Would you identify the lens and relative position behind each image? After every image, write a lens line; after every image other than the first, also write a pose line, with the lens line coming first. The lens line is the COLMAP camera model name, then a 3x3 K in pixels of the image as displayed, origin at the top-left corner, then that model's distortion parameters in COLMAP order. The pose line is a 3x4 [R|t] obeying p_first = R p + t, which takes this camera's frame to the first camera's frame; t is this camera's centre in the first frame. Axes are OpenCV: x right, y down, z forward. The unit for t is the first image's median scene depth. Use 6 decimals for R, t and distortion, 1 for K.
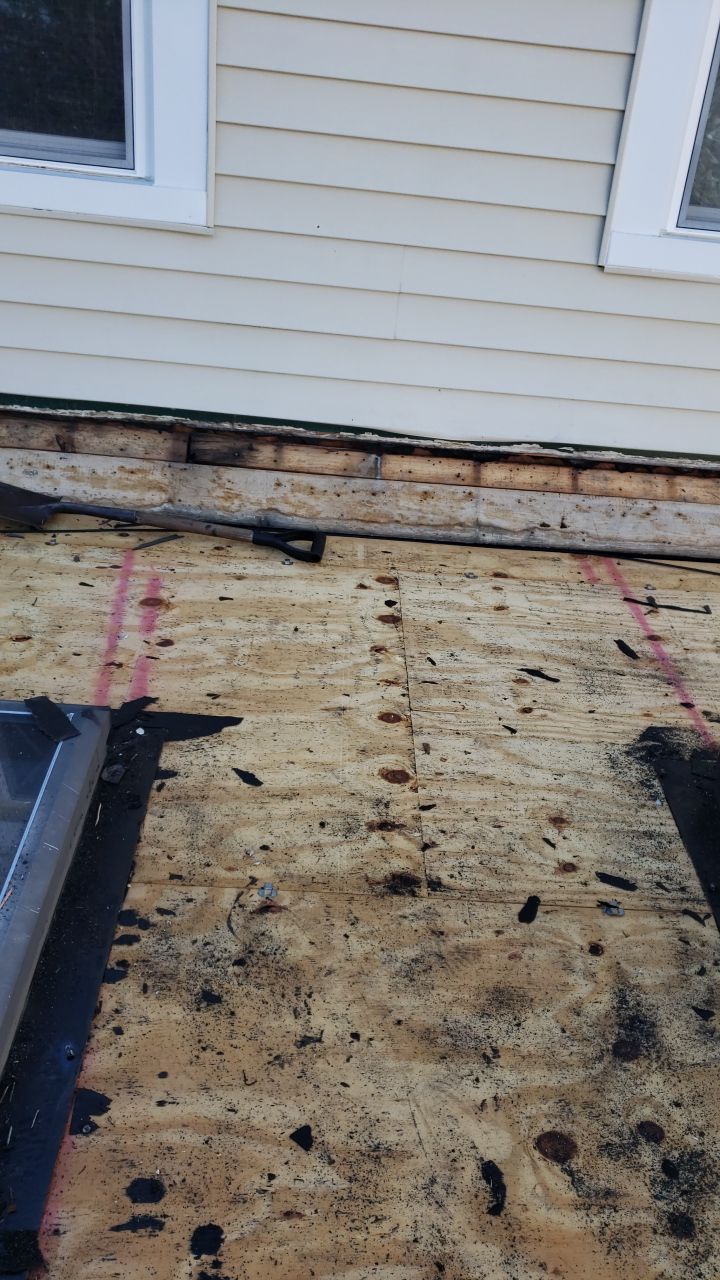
lens RADIAL K [[960.8, 0, 356.7], [0, 960.8, 676.0], [0, 0, 1]] dist [0.042585, -0.009875]
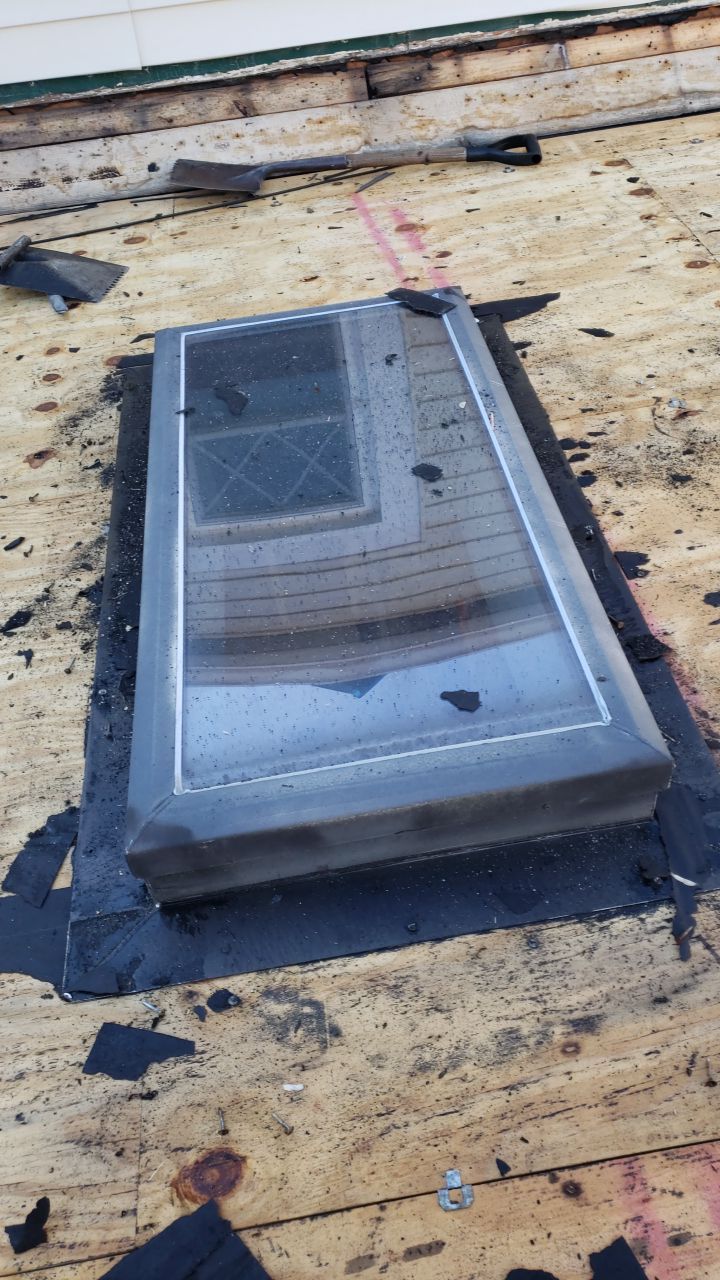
lens RADIAL K [[960.8, 0, 368.4], [0, 960.8, 637.7], [0, 0, 1]] dist [0.042585, -0.009875]
pose [[0.976299, -0.208643, -0.057522, -0.265757], [0.215817, 0.958478, 0.186395, 0.127190], [0.016243, -0.194391, 0.980790, -0.062901]]
